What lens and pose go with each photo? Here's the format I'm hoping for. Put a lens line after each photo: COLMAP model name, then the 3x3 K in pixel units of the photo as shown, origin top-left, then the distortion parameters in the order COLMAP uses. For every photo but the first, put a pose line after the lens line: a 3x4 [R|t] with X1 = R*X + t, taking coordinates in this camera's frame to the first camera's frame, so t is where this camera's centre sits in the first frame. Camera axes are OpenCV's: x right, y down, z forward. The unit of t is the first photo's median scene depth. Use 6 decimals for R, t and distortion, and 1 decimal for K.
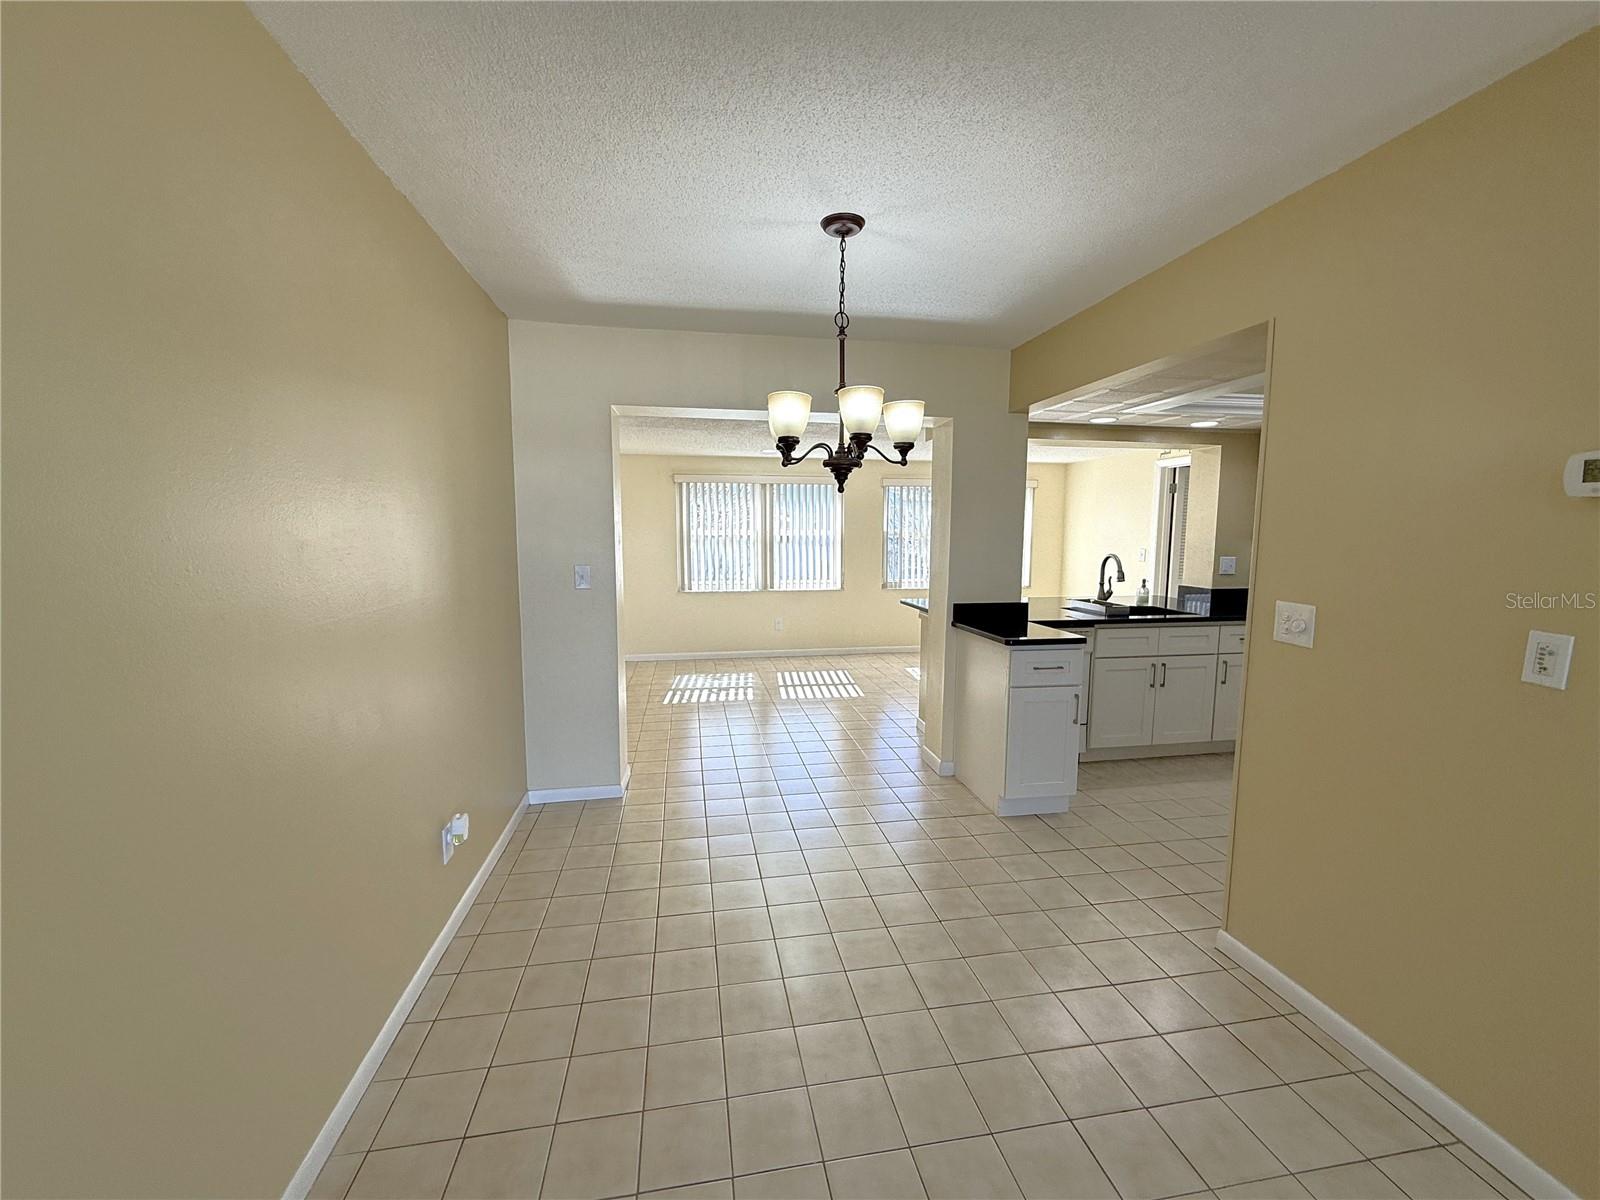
lens RADIAL K [[651.0, 0, 805.0], [0, 651.0, 597.1], [0, 0, 1]] dist [0.003862, 0.000141]
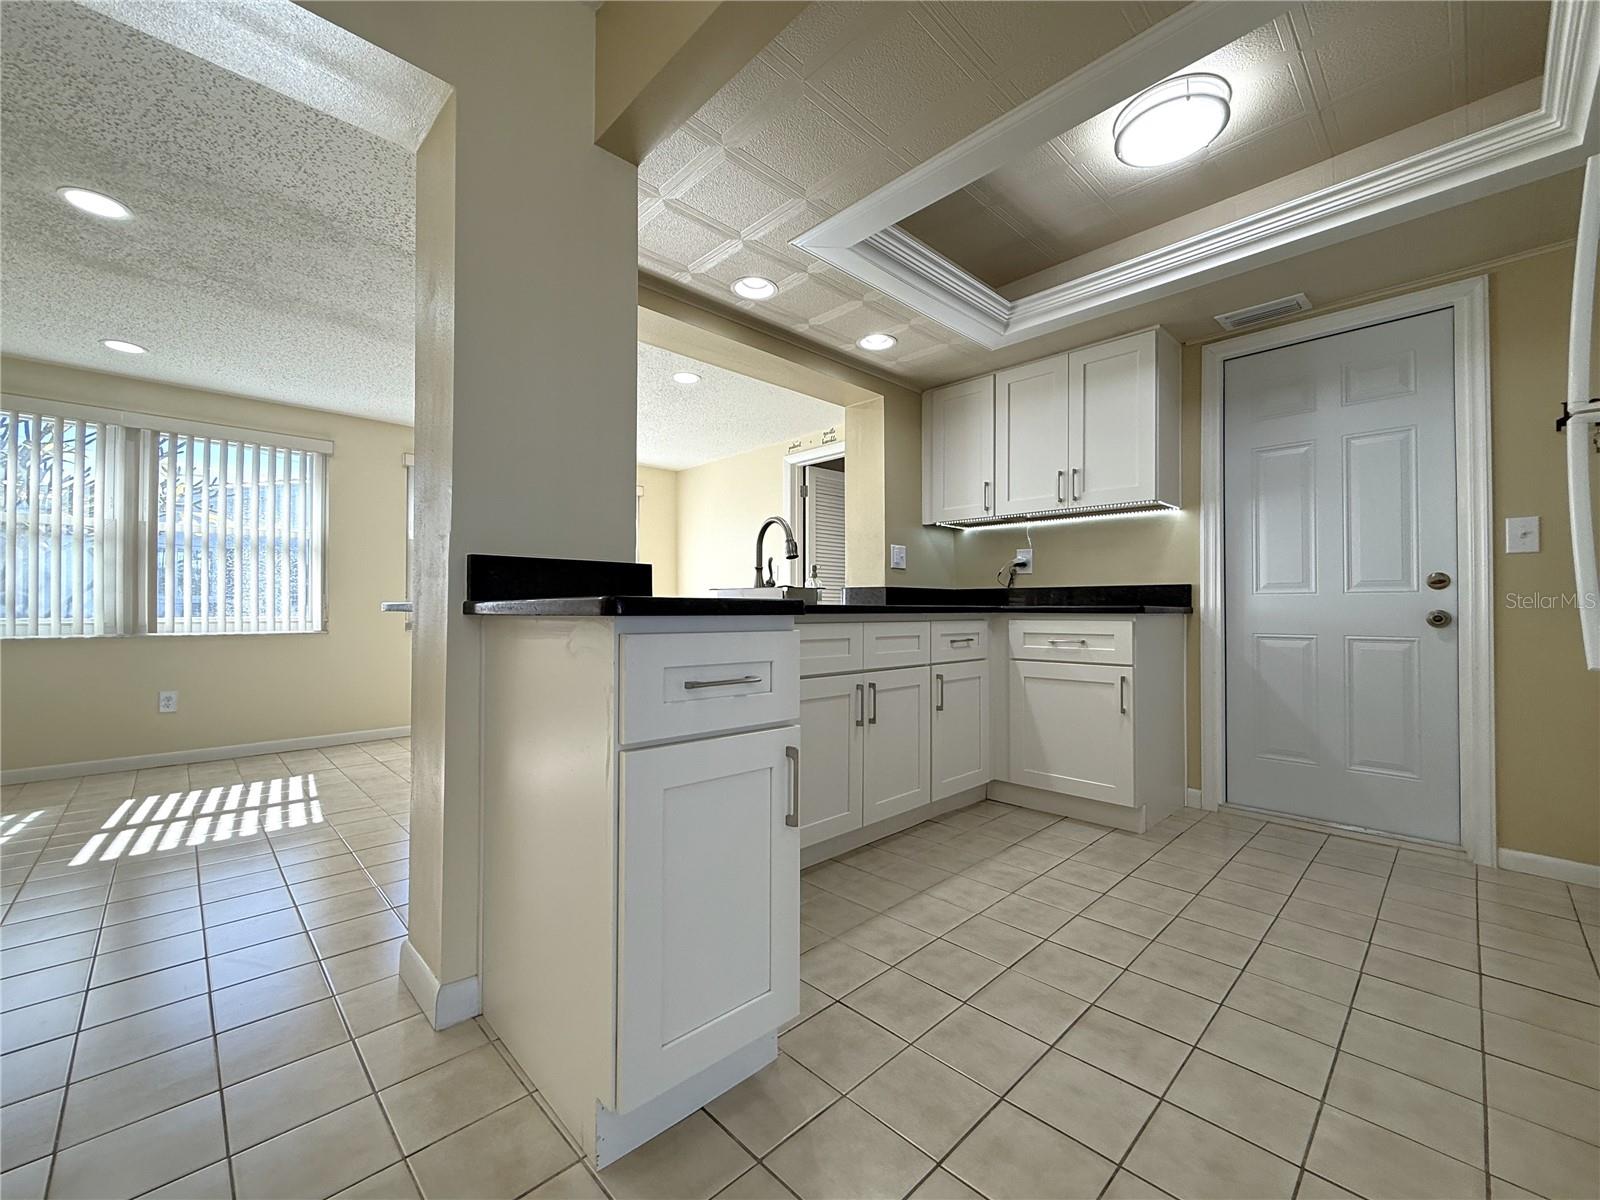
lens RADIAL K [[651.0, 0, 797.6], [0, 651.0, 601.0], [0, 0, 1]] dist [0.003862, 0.000141]
pose [[0.834310, 0.004164, 0.551281, 0.153940], [0.059328, 0.993486, -0.097291, 0.075017], [-0.548095, 0.113878, 0.828628, 0.496818]]
